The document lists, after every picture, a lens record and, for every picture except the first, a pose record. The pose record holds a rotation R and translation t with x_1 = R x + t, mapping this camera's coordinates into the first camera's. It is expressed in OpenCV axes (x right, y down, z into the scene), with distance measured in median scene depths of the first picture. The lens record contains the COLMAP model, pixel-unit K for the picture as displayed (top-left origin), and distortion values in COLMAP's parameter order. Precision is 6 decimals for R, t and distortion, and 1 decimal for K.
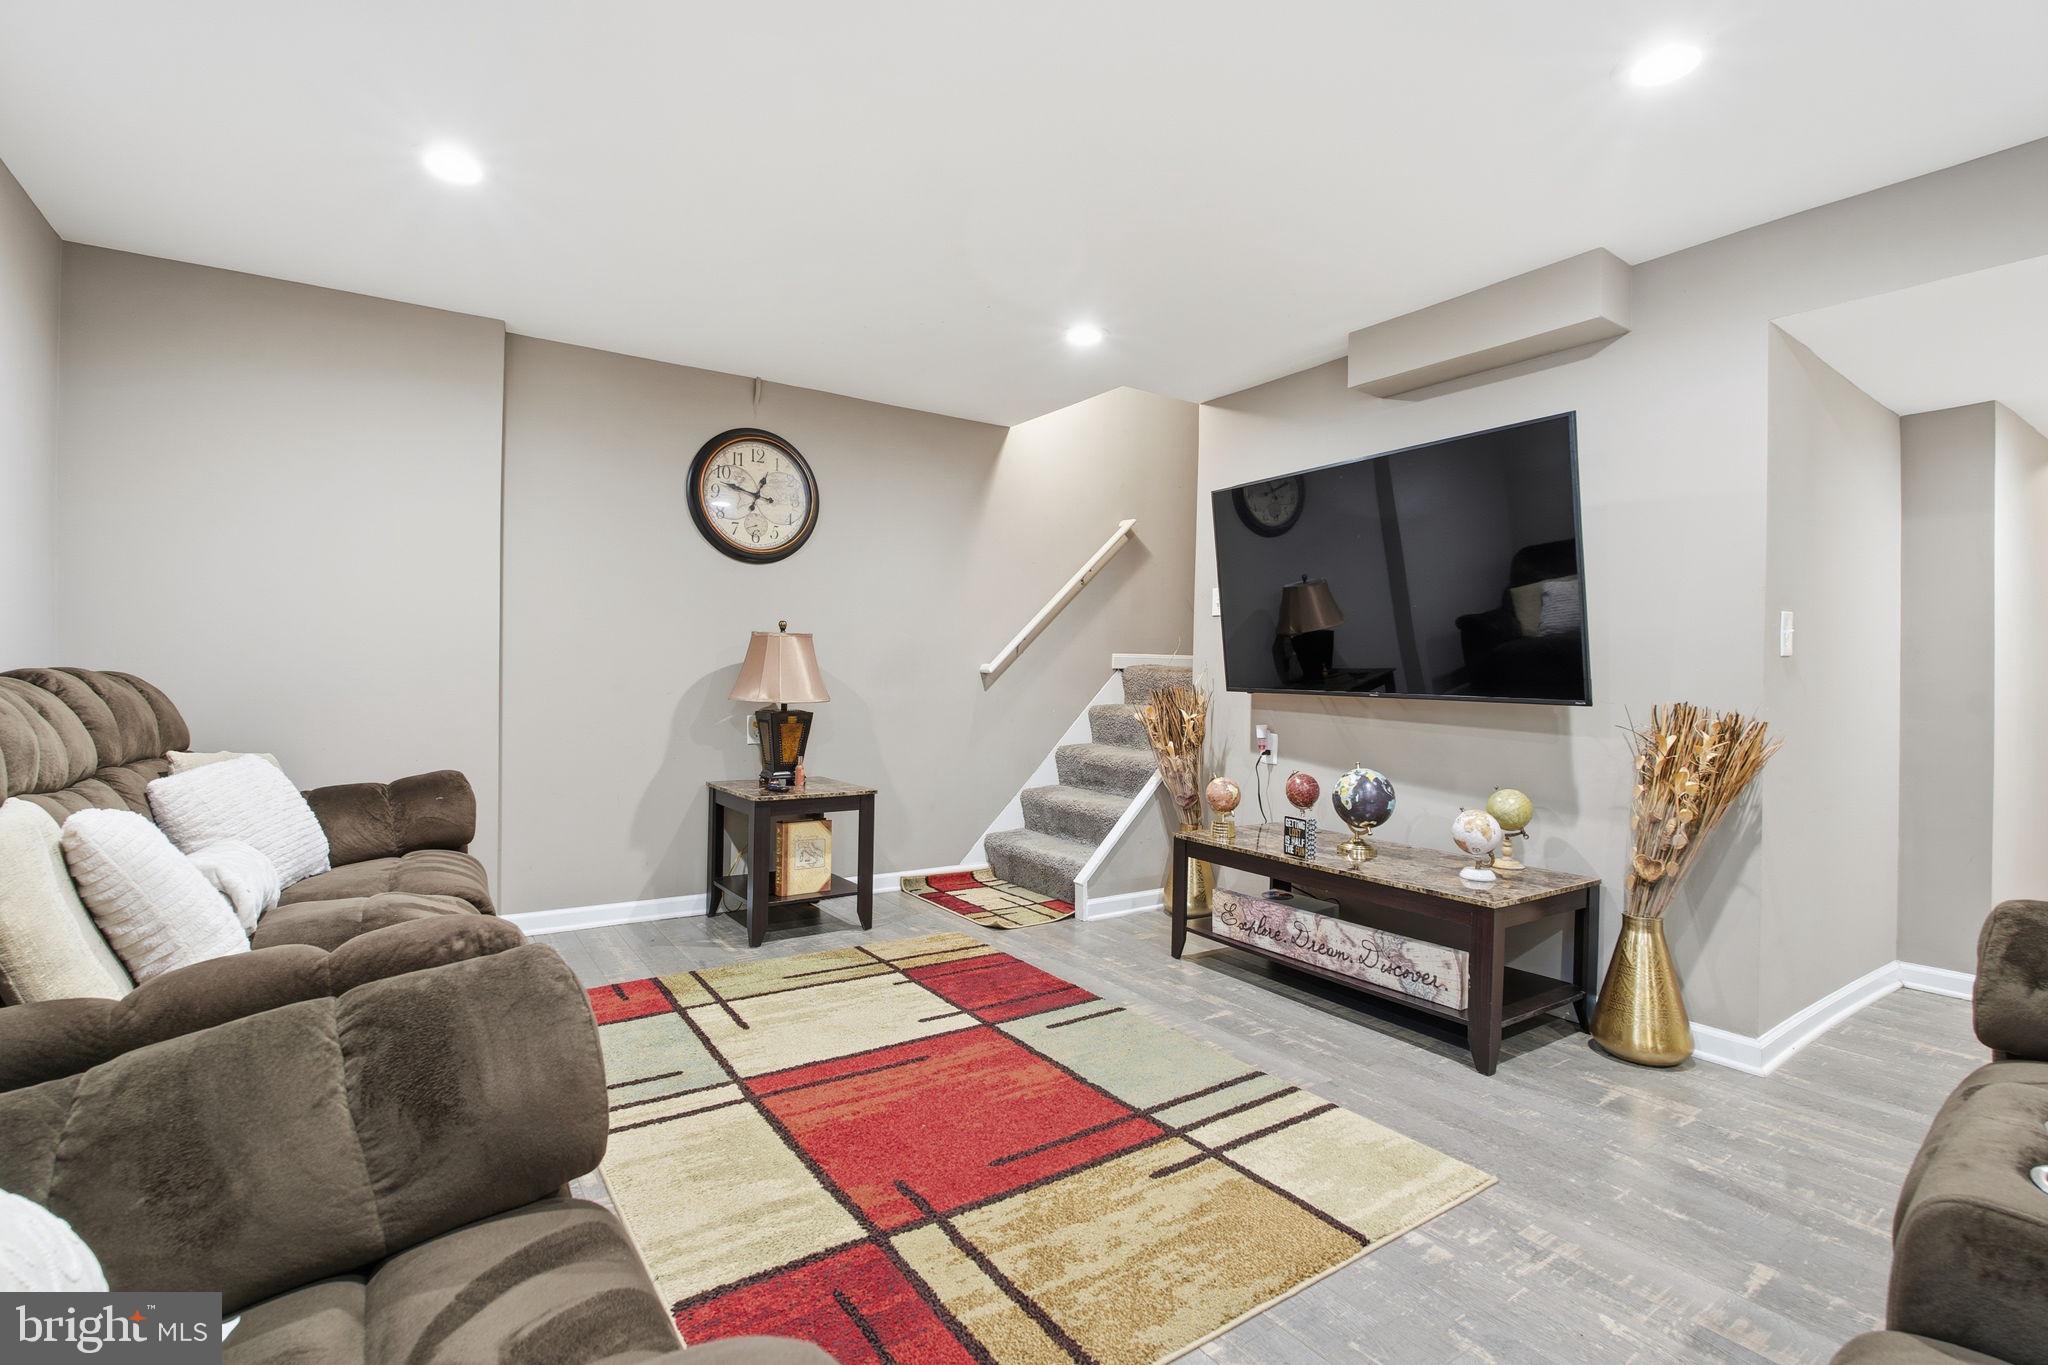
lens RADIAL K [[923.2, 0, 1022.1], [0, 923.2, 674.4], [0, 0, 1]] dist [-0.017767, -0.000049]
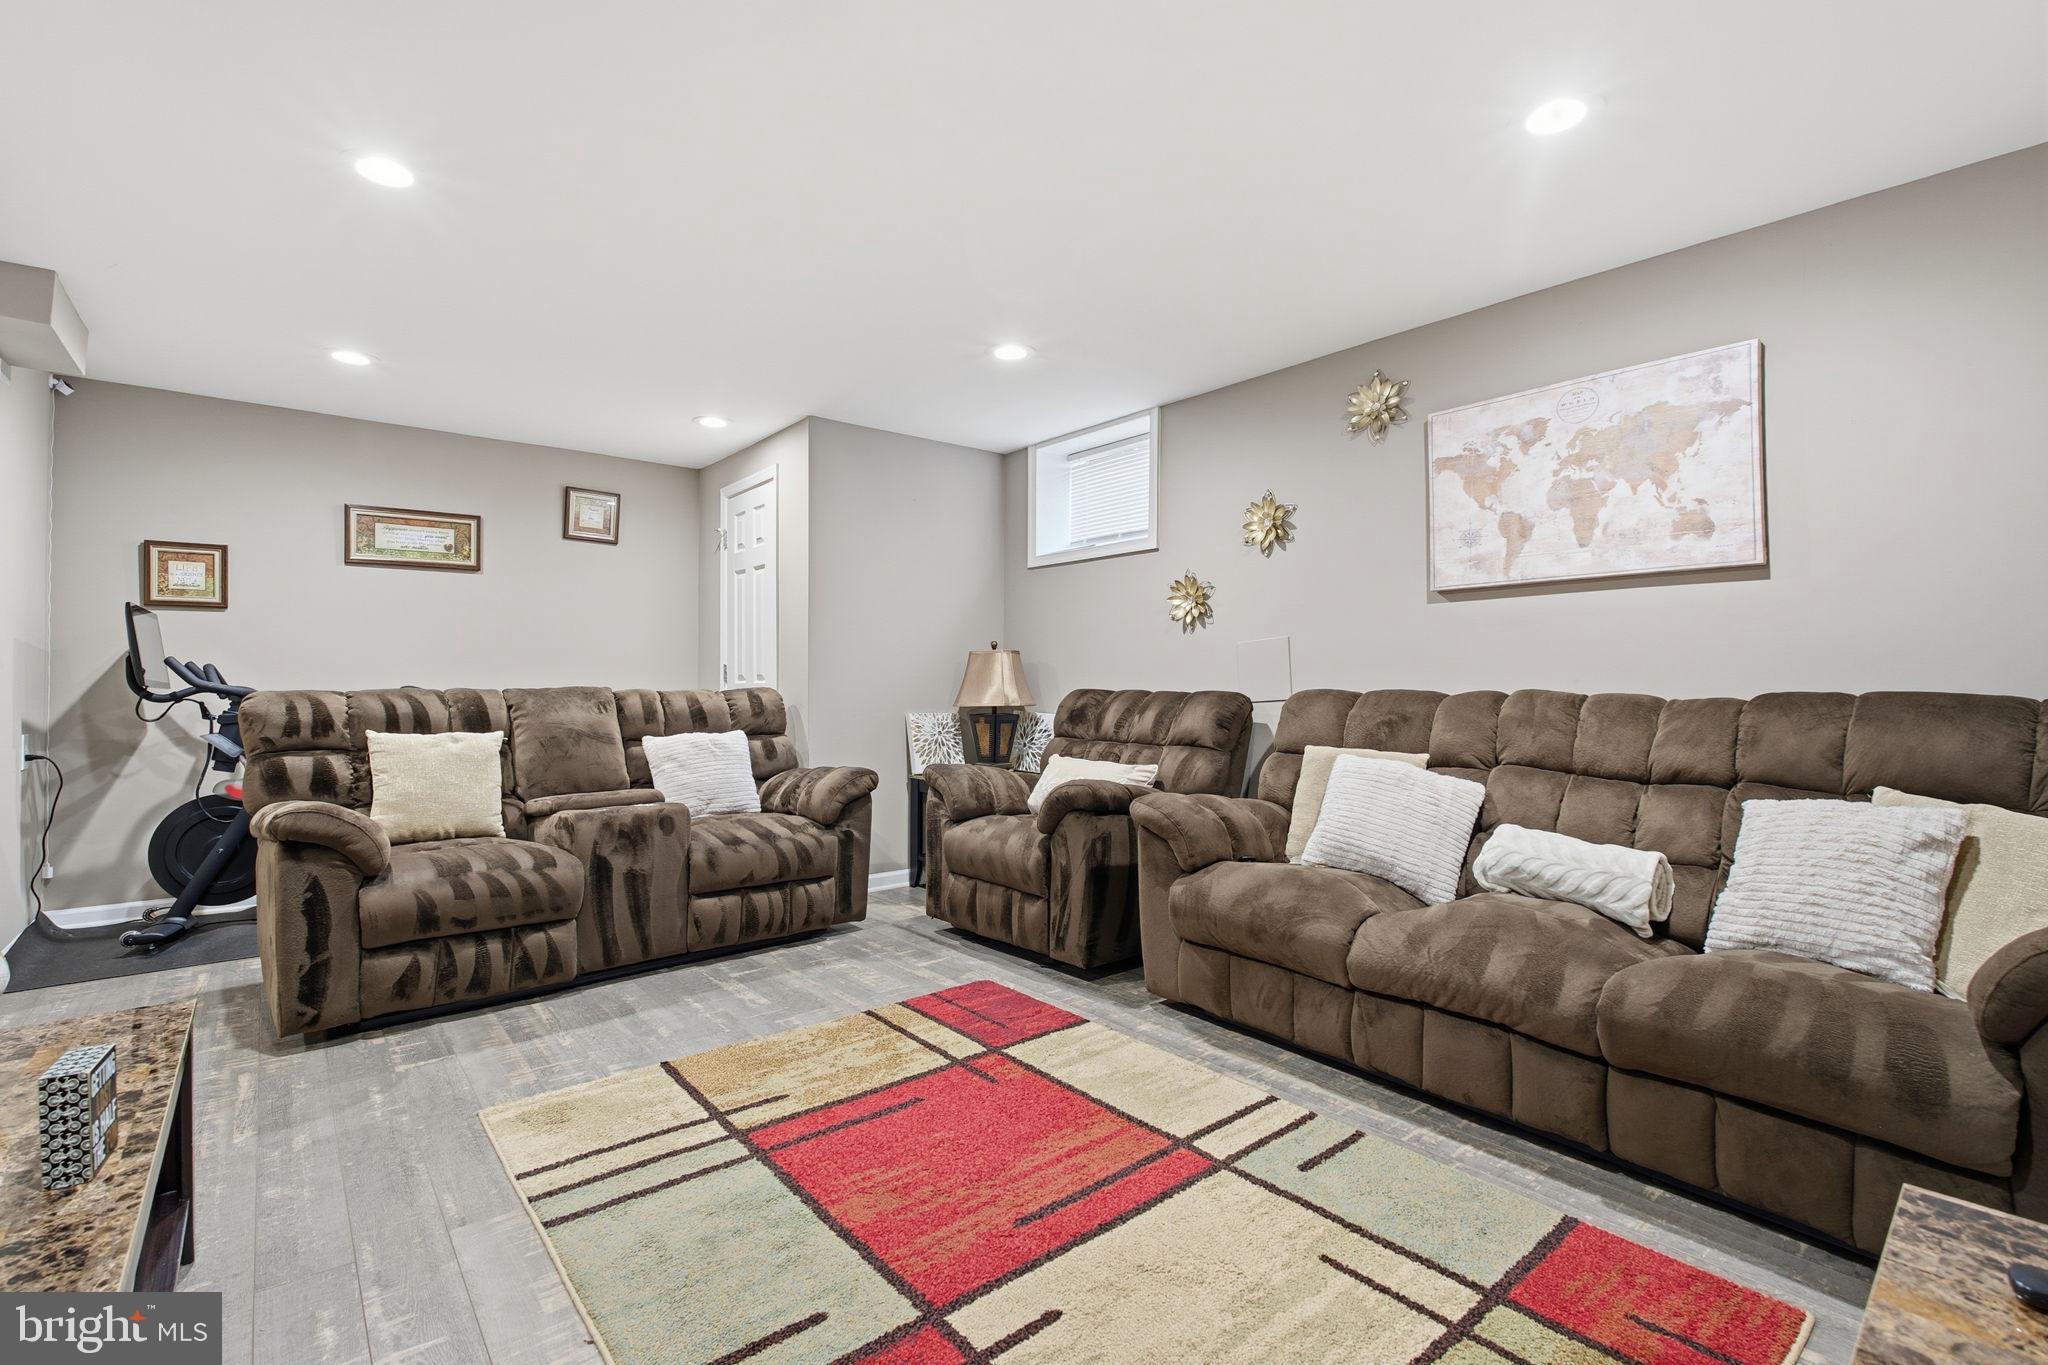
lens RADIAL K [[923.2, 0, 1013.2], [0, 923.2, 672.7], [0, 0, 1]] dist [-0.017767, -0.000049]
pose [[-0.996815, -0.017403, -0.077825, -0.036689], [-0.016680, 0.999812, -0.009931, 0.000064], [0.077983, -0.008601, -0.996918, 1.609125]]
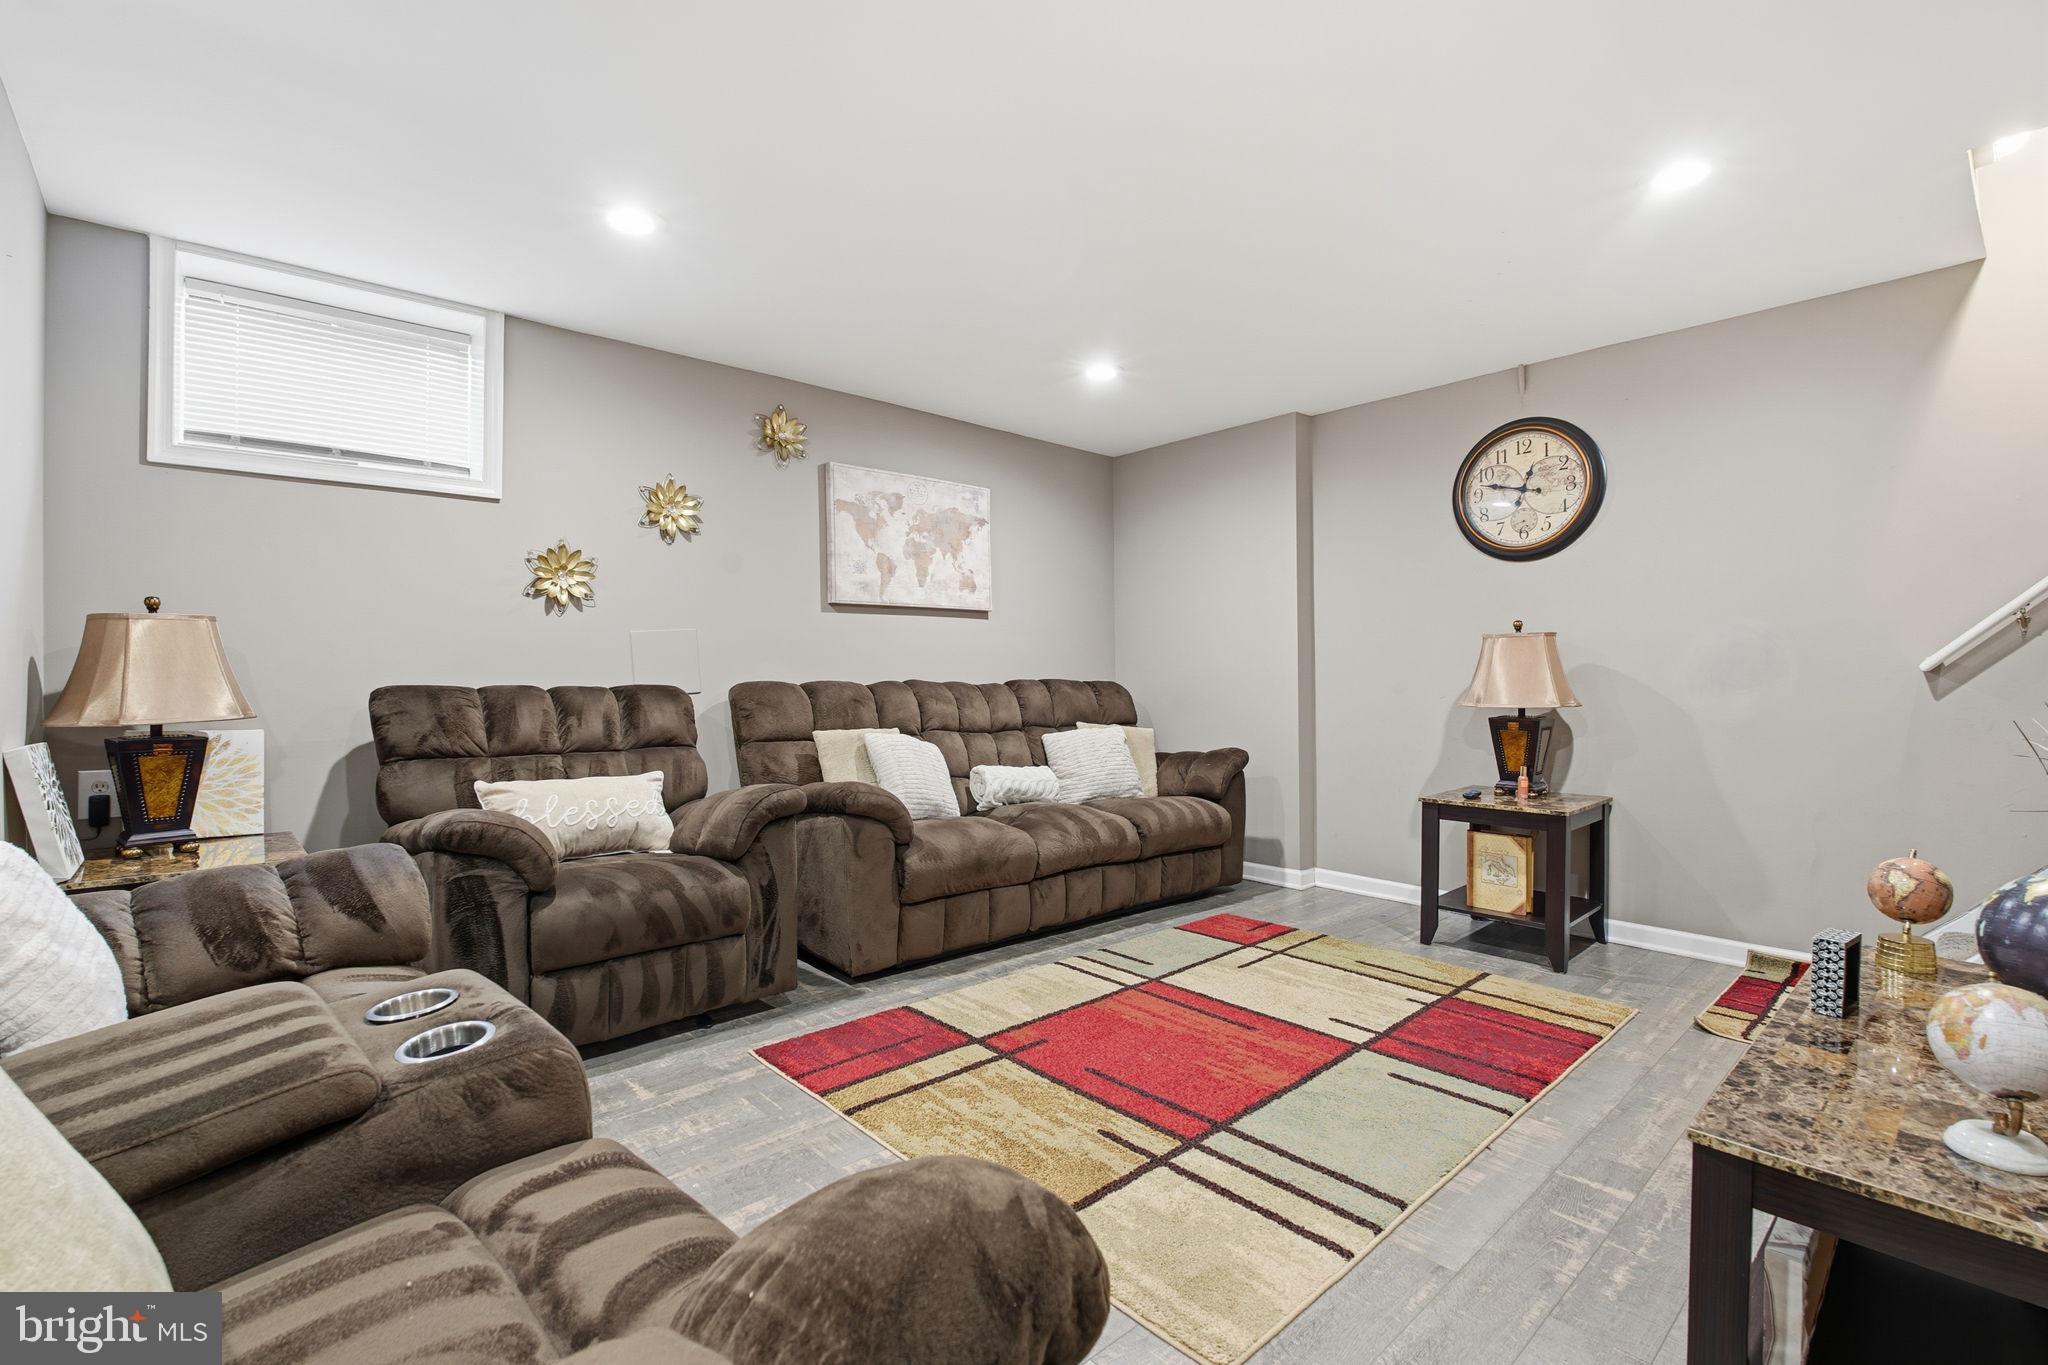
lens RADIAL K [[923.2, 0, 1012.7], [0, 923.2, 681.0], [0, 0, 1]] dist [-0.017767, -0.000049]
pose [[0.128882, -0.010033, -0.991609, 0.879259], [0.002094, 0.999949, -0.009845, 0.016808], [0.991658, -0.000808, 0.128897, 0.546612]]
